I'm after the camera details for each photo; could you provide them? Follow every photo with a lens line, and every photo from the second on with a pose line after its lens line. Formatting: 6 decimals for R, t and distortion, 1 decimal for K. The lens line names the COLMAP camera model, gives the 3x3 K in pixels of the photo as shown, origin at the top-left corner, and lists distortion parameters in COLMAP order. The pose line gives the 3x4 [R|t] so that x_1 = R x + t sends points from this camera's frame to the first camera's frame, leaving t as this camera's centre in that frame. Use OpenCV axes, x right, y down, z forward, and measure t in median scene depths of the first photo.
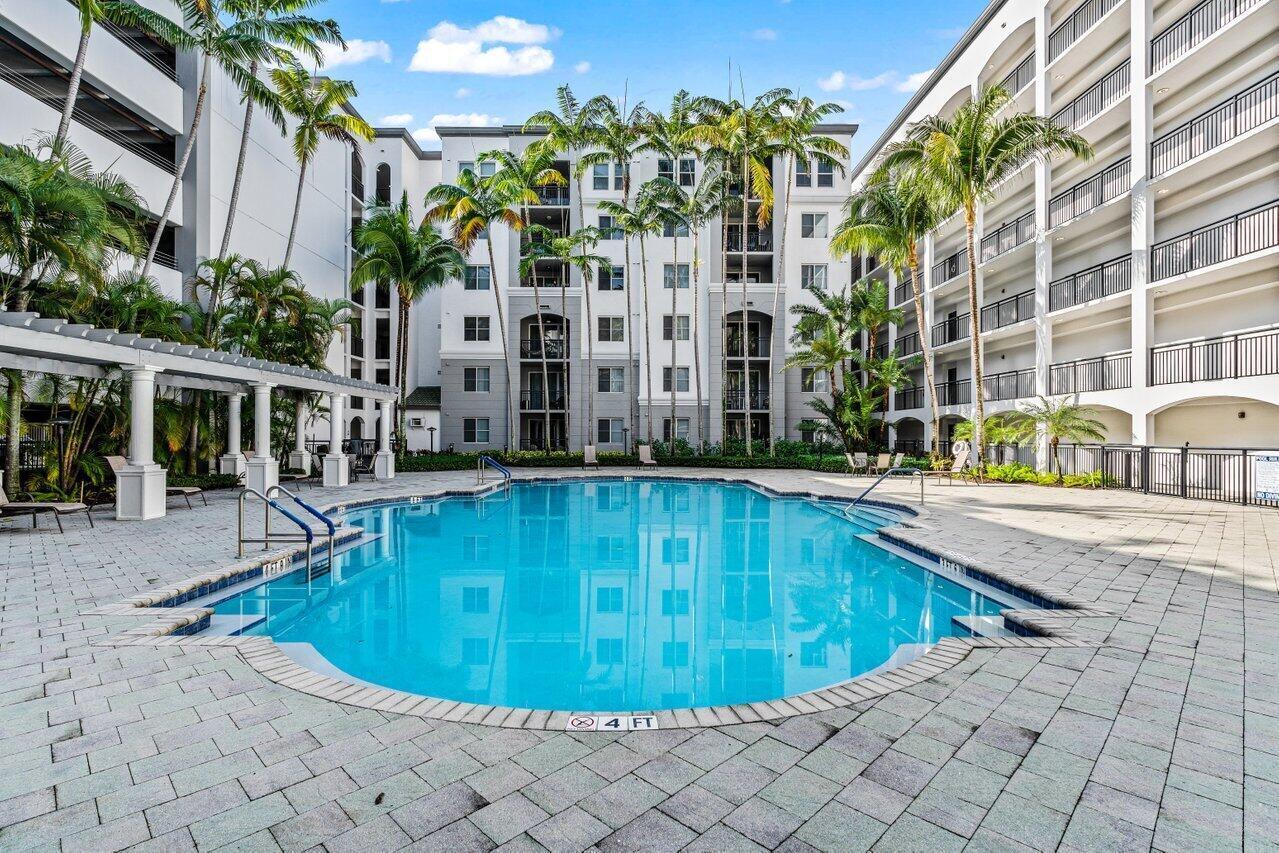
lens RADIAL K [[618.8, 0, 643.6], [0, 618.8, 430.6], [0, 0, 1]] dist [-0.001257, -0.000126]
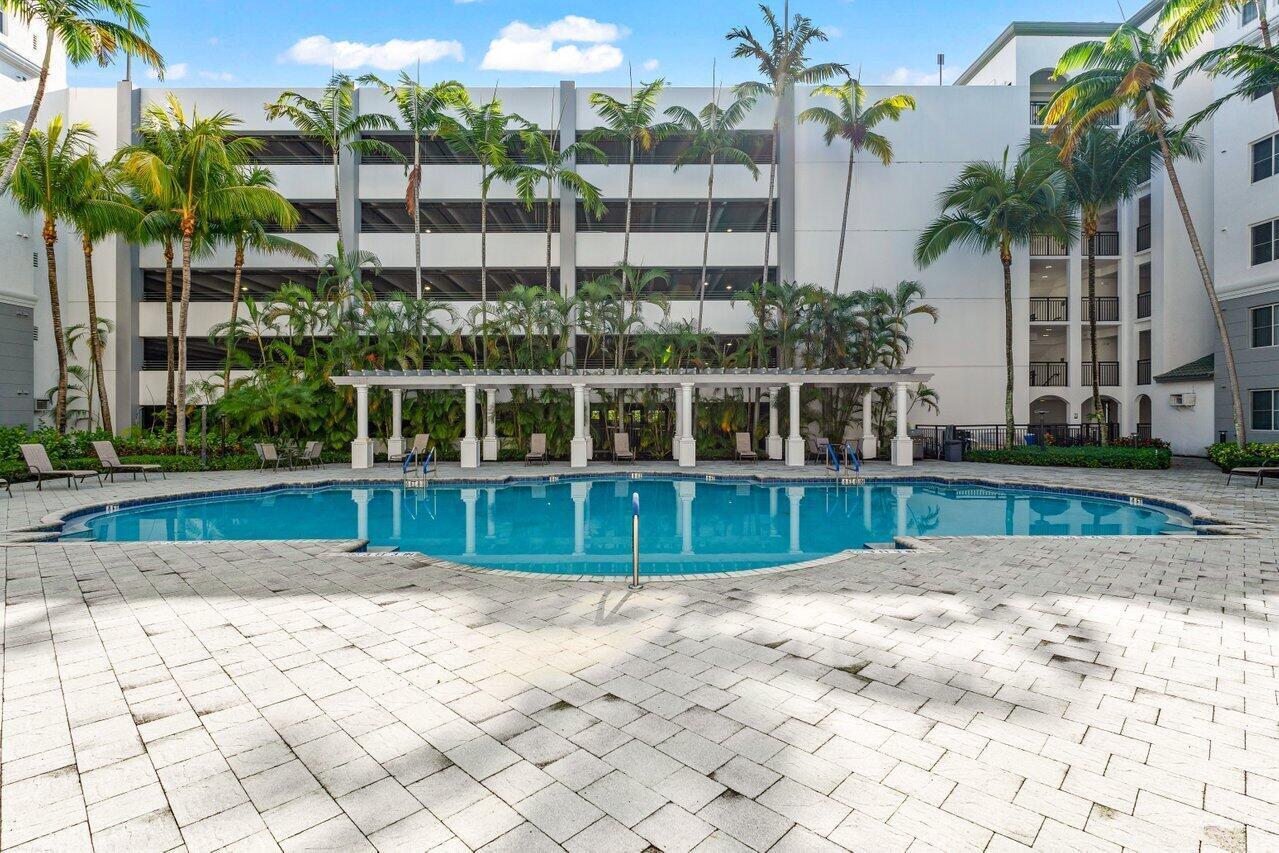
lens RADIAL K [[618.8, 0, 643.6], [0, 618.8, 430.6], [0, 0, 1]] dist [-0.001257, -0.000126]
pose [[0.020633, 0.002202, -0.999785, 0.436393], [0.020709, 0.999782, 0.002630, 0.008279], [0.999573, -0.020759, 0.020583, 0.516374]]
